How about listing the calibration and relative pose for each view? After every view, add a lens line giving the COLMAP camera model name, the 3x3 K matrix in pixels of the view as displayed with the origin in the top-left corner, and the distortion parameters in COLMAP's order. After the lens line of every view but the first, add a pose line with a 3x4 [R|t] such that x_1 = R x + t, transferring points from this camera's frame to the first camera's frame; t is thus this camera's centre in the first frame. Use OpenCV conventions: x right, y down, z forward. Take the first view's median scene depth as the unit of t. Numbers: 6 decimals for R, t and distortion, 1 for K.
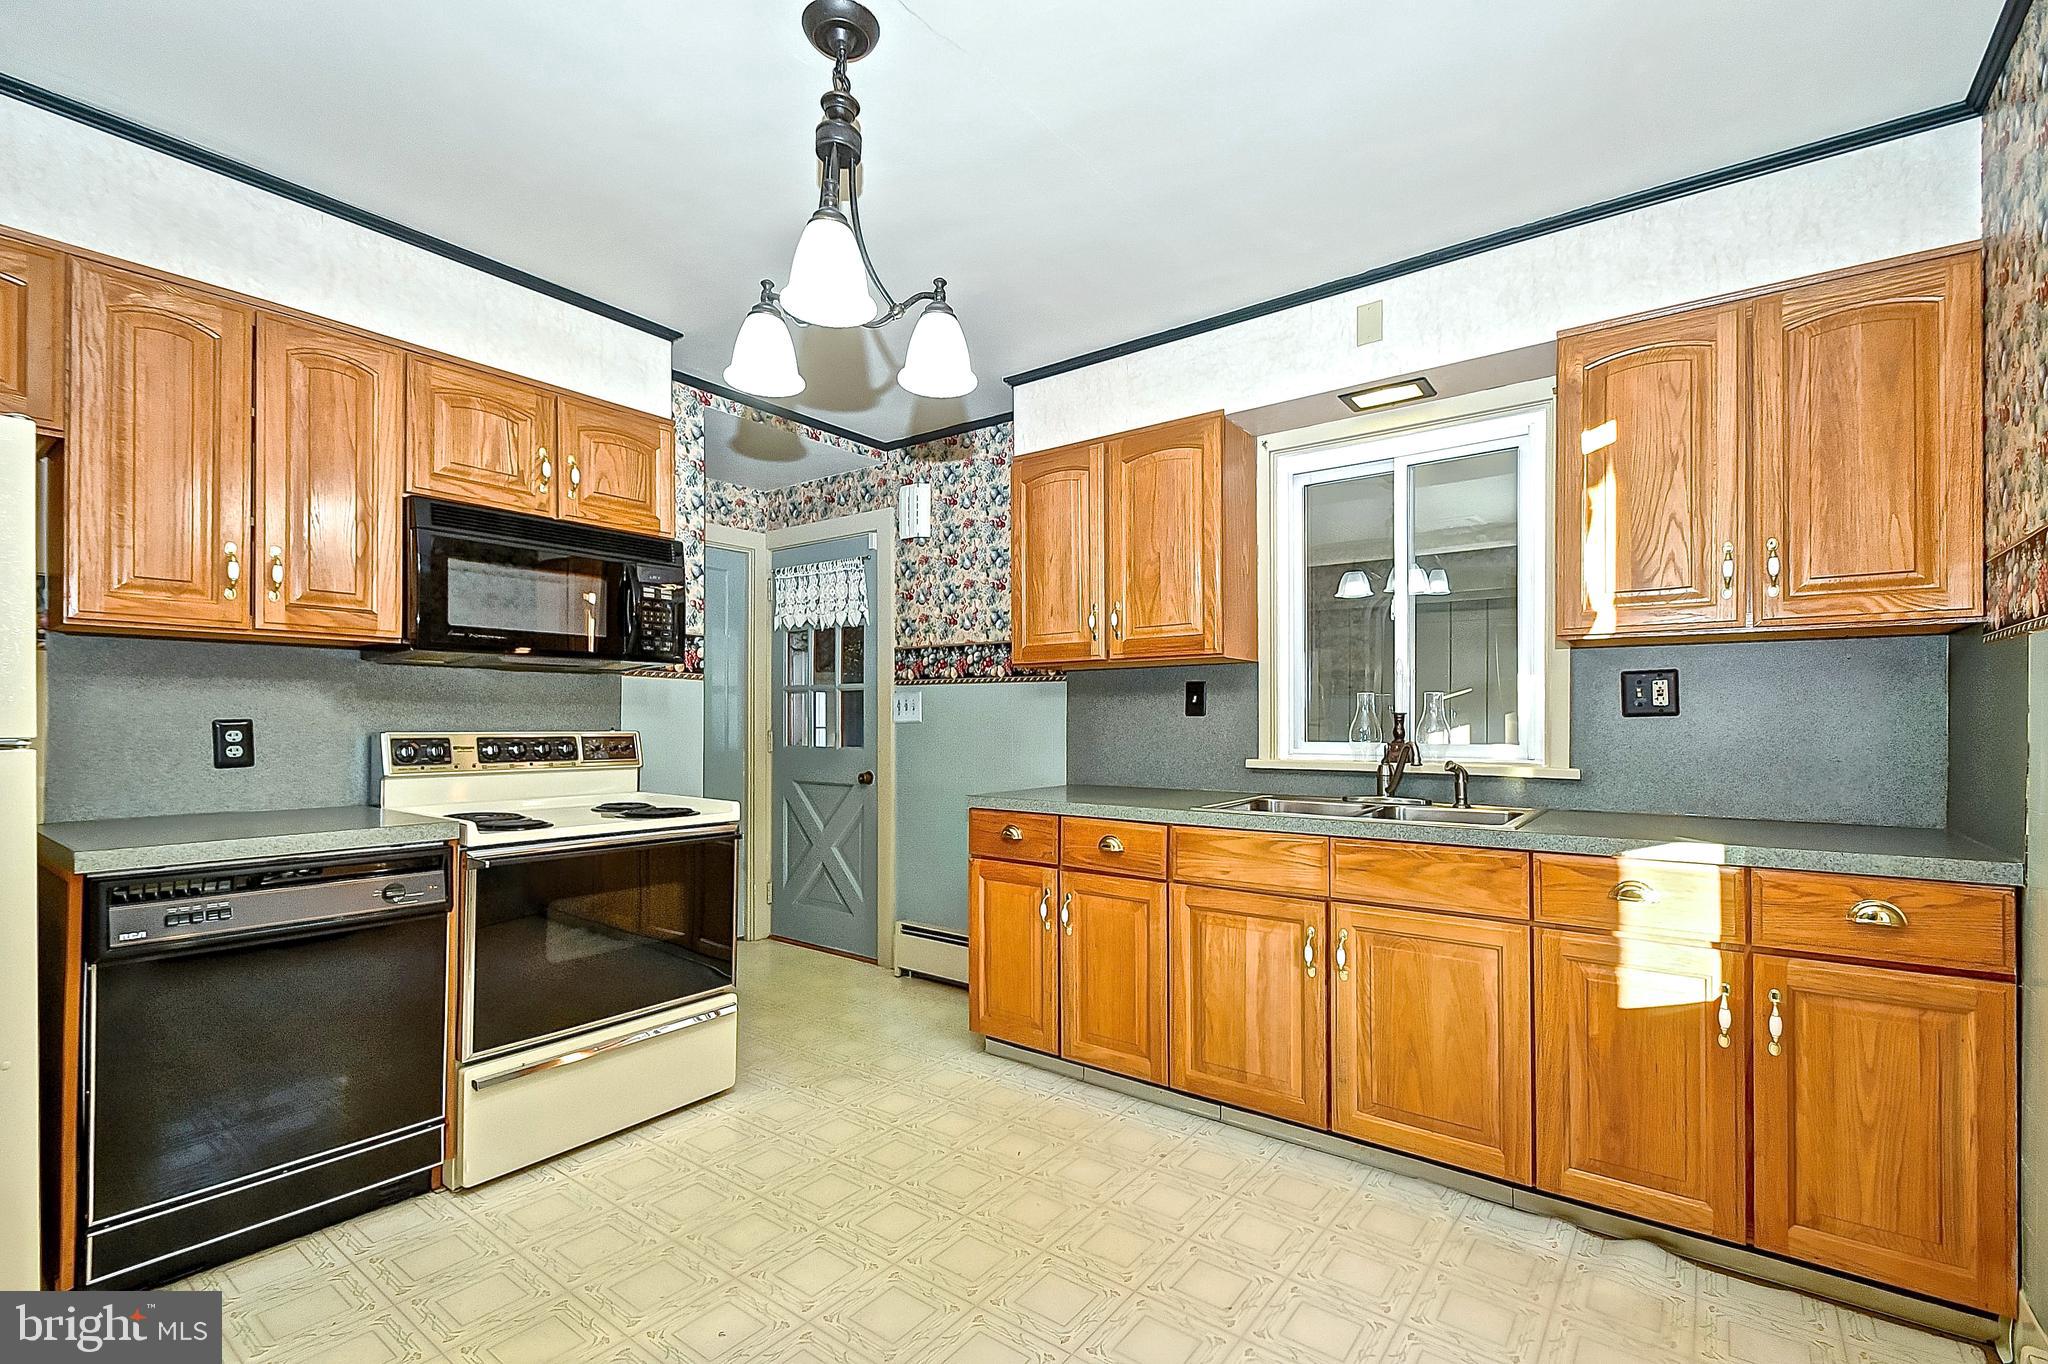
lens RADIAL K [[910.3, 0, 1023.8], [0, 910.3, 700.5], [0, 0, 1]] dist [0.005425, 0.000108]
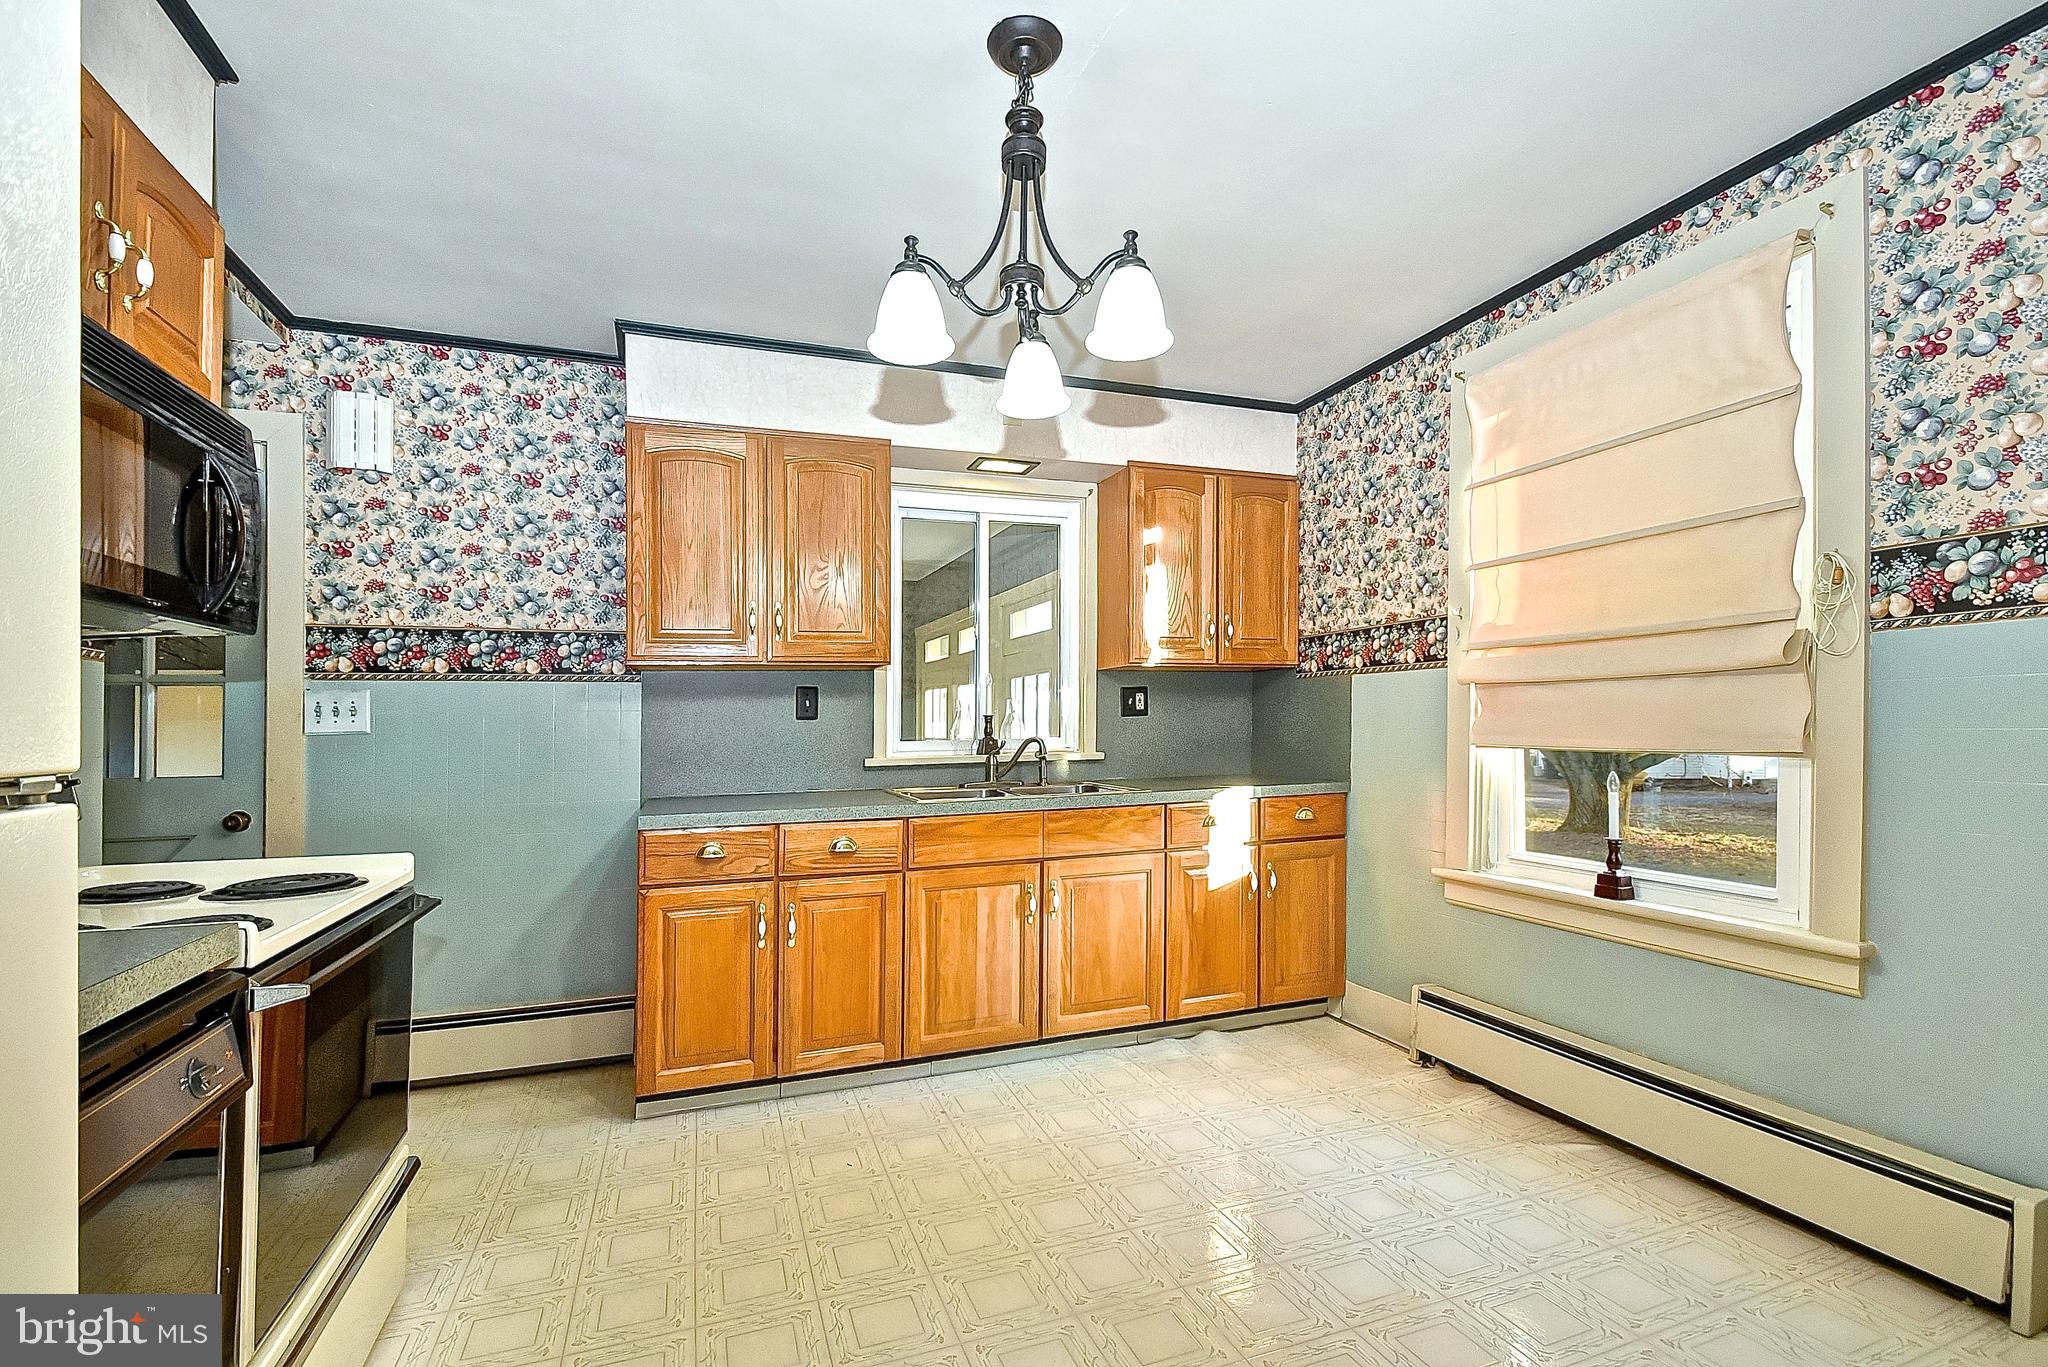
lens RADIAL K [[910.3, 0, 1038.2], [0, 910.3, 717.1], [0, 0, 1]] dist [0.005425, 0.000108]
pose [[0.535198, -0.003660, 0.844719, -0.629954], [-0.002813, 0.999977, 0.006115, 0.008162], [-0.844722, -0.005648, 0.535176, 0.266585]]
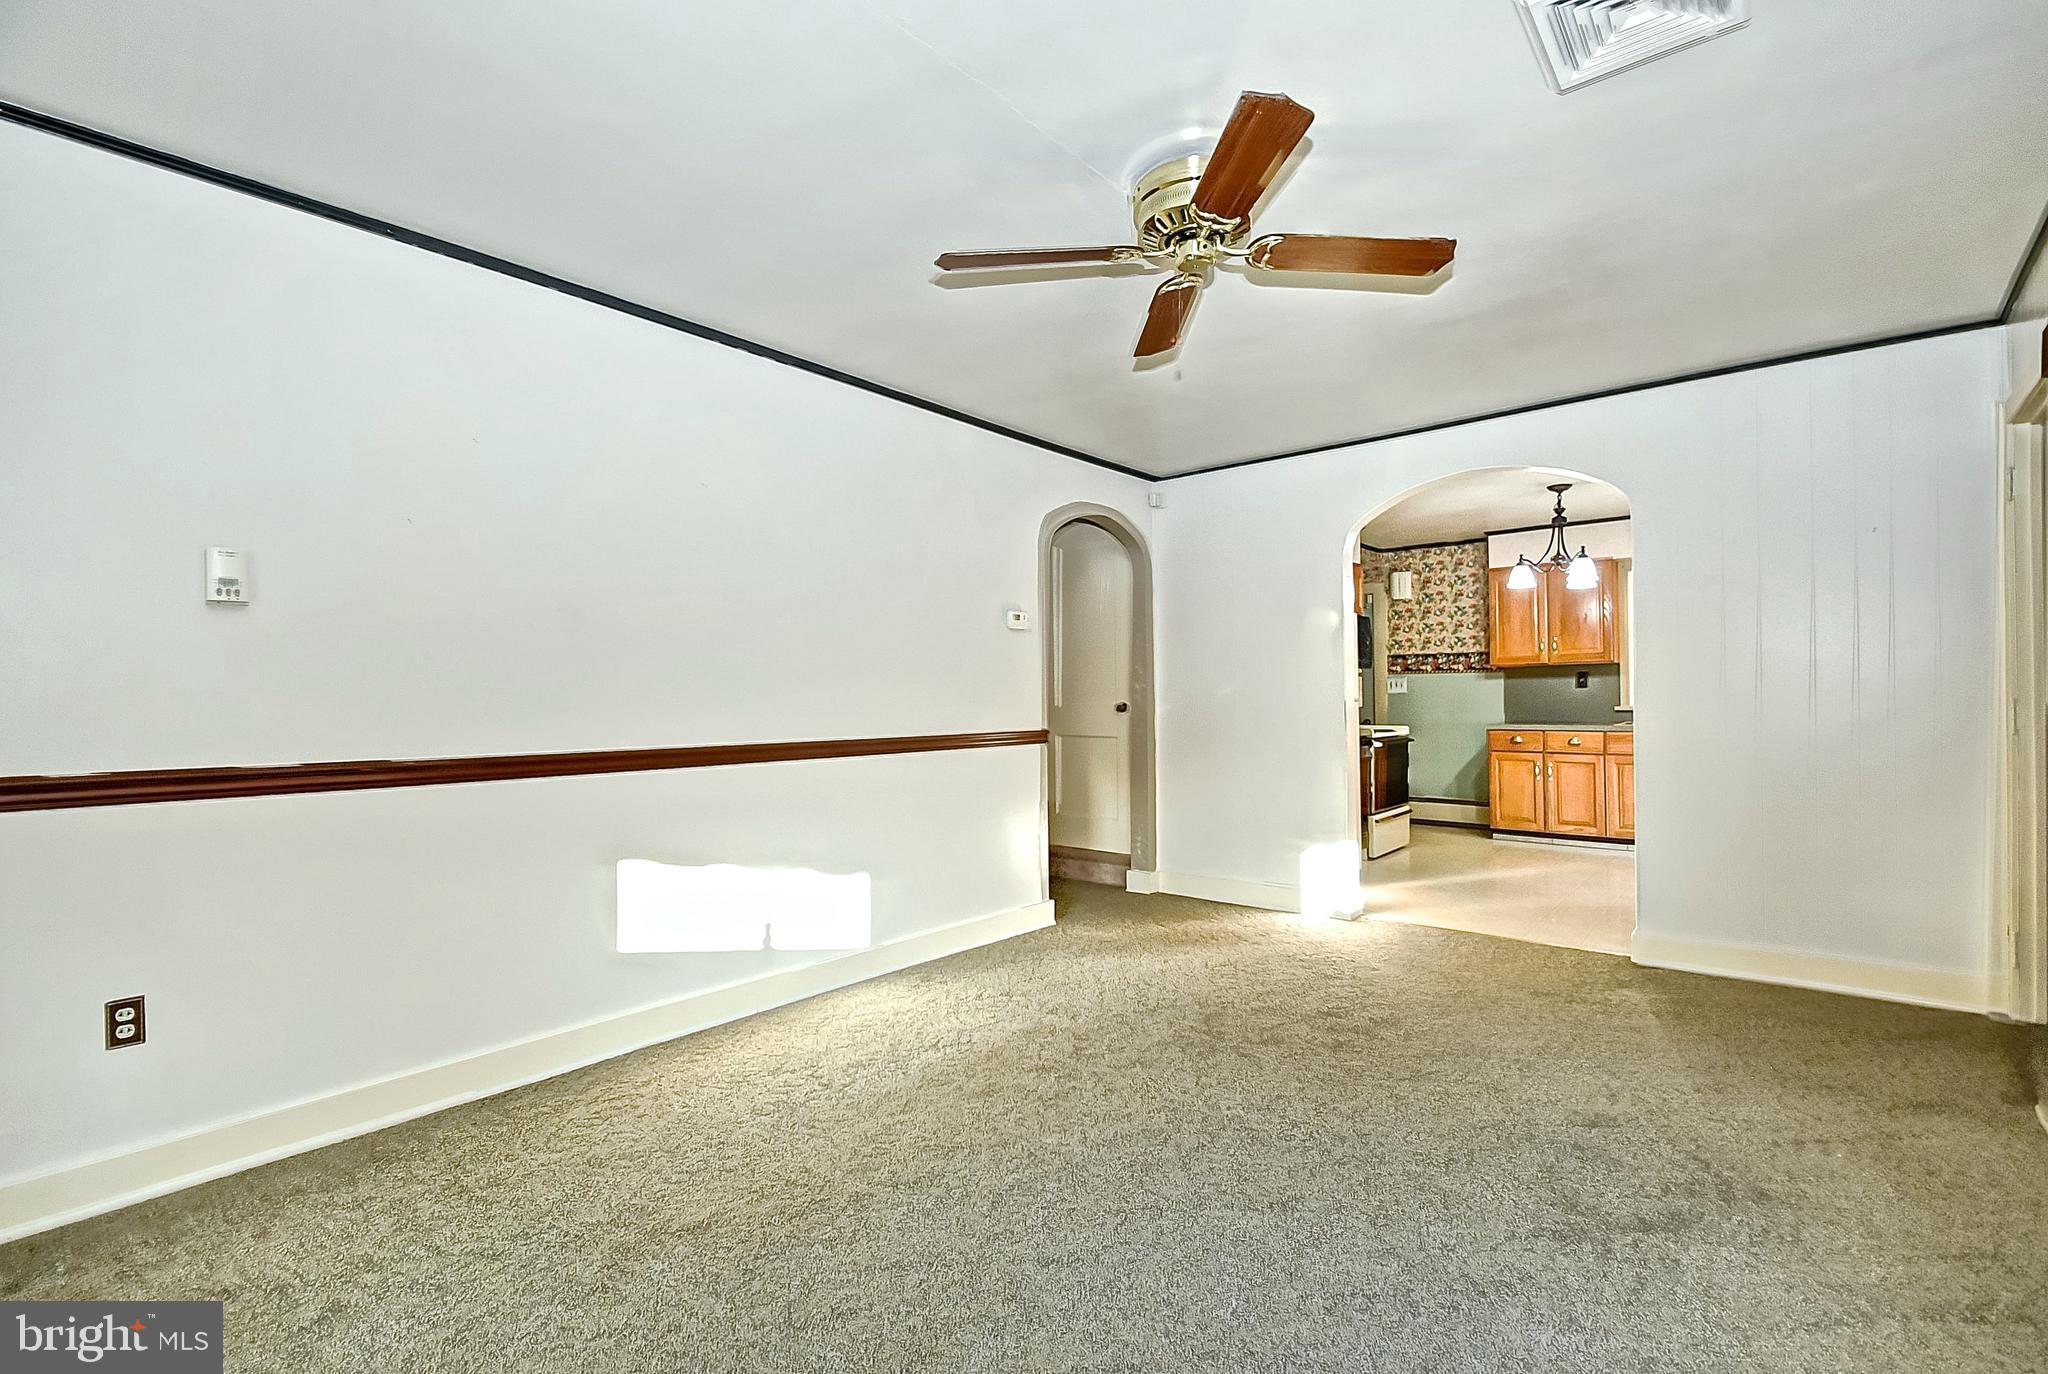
lens RADIAL K [[917.1, 0, 1024.7], [0, 917.1, 683.1], [0, 0, 1]] dist [0.015263, 0.000232]
pose [[0.997574, -0.016515, -0.067633, -1.166519], [0.017167, 0.999812, 0.009059, -0.042954], [0.067471, -0.010198, 0.997669, -1.510941]]
